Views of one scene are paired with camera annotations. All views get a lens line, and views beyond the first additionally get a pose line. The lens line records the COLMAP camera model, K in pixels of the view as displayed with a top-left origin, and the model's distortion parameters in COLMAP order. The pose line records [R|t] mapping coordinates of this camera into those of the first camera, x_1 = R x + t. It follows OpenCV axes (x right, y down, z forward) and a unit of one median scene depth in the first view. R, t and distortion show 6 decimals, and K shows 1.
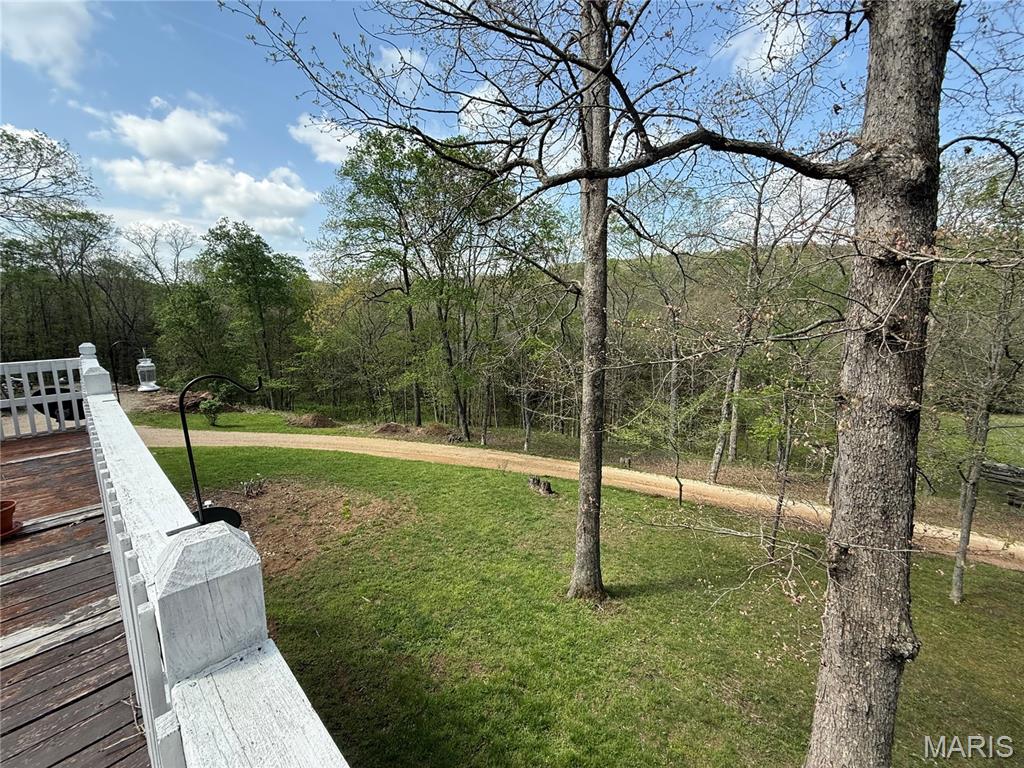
lens RADIAL K [[399.5, 0, 512.0], [0, 399.5, 384.0], [0, 0, 1]] dist [-0.020411, 0.000073]
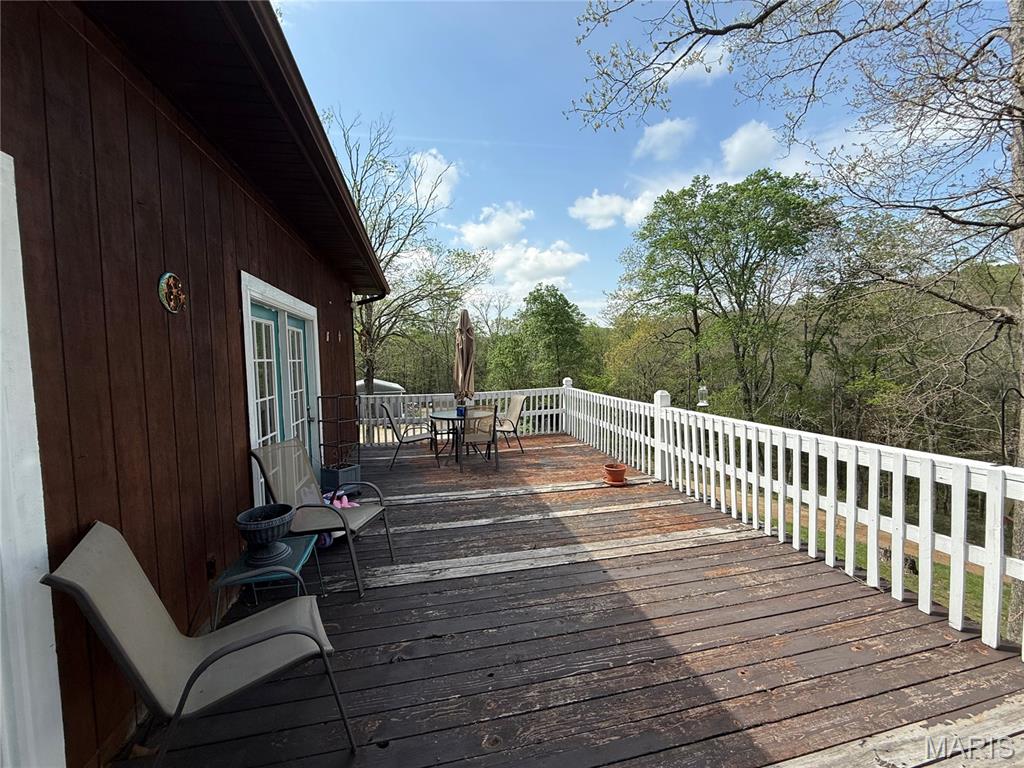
lens RADIAL K [[387.5, 0, 509.7], [0, 387.5, 357.3], [0, 0, 1]] dist [0.010147, -0.000256]
pose [[0.808233, -0.030158, -0.588090, -0.272047], [-0.064285, 0.988200, -0.139026, 0.040708], [0.585343, 0.150170, 0.796757, -0.362141]]
